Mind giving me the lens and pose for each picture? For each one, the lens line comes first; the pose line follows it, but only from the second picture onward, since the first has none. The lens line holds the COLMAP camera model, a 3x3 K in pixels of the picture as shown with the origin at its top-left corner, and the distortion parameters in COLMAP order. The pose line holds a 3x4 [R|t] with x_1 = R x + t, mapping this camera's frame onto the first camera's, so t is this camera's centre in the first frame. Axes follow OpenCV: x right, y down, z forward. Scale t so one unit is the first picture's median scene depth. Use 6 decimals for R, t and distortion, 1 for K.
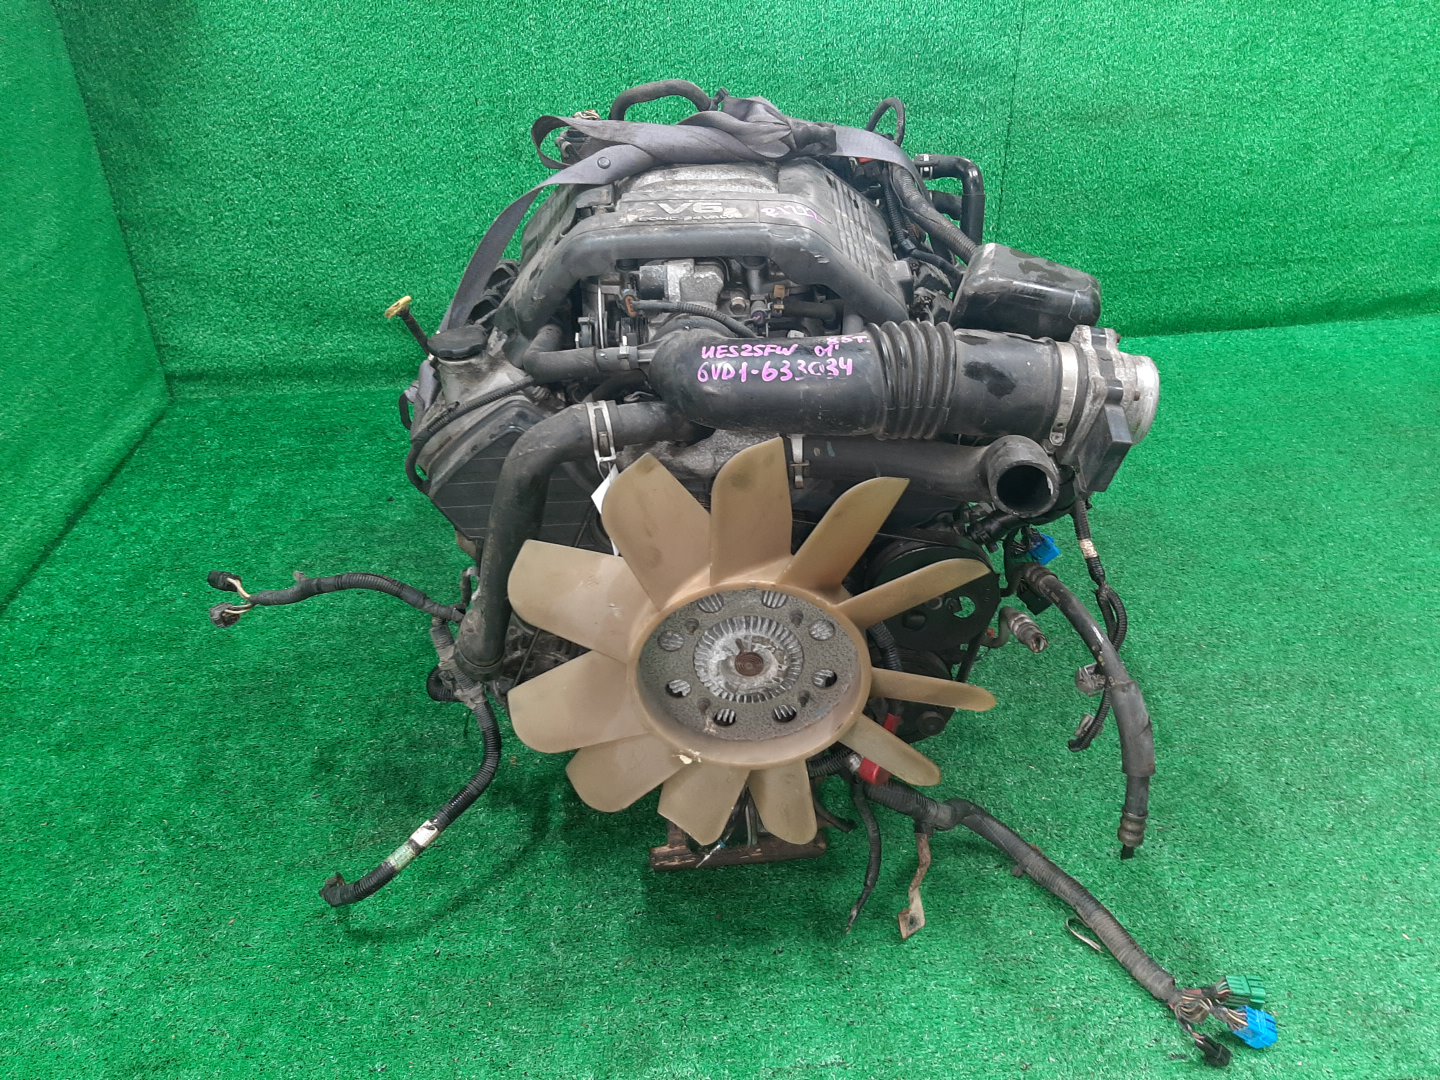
lens RADIAL K [[1153.5, 0, 720.0], [0, 1153.5, 540.0], [0, 0, 1]] dist [0.049981, -0.129599]
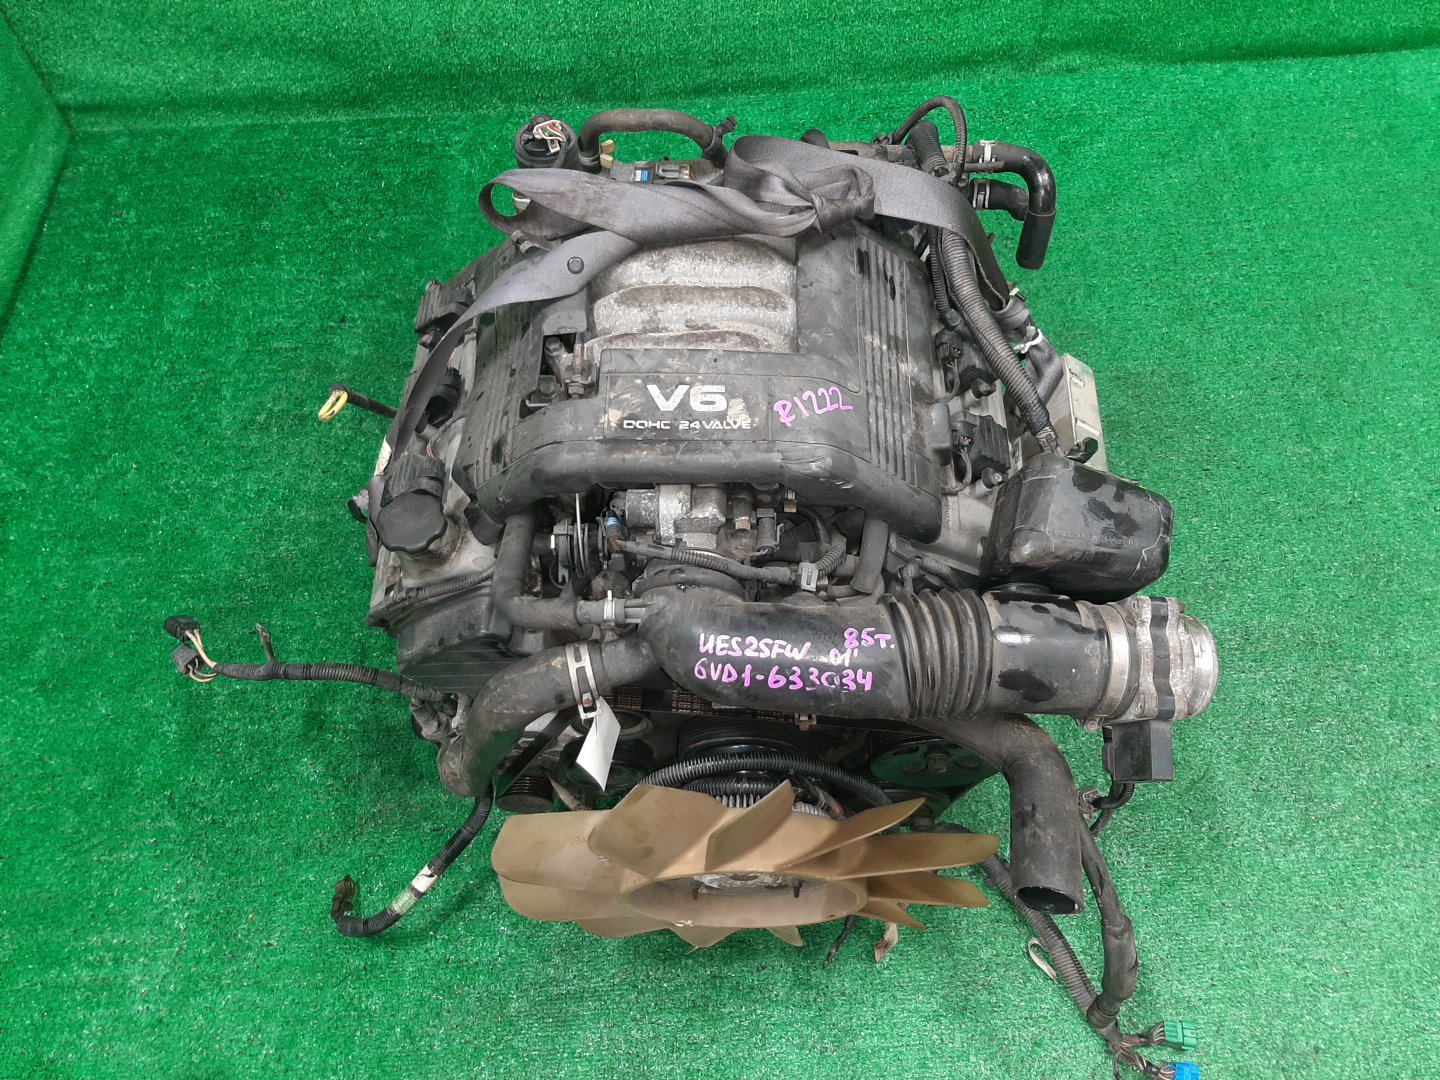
lens RADIAL K [[1153.5, 0, 720.0], [0, 1153.5, 540.0], [0, 0, 1]] dist [0.049981, -0.129599]
pose [[0.999752, 0.013877, 0.017410, -0.012921], [-0.020277, 0.890439, 0.454651, -0.490805], [-0.009194, -0.454892, 0.890499, 0.208808]]
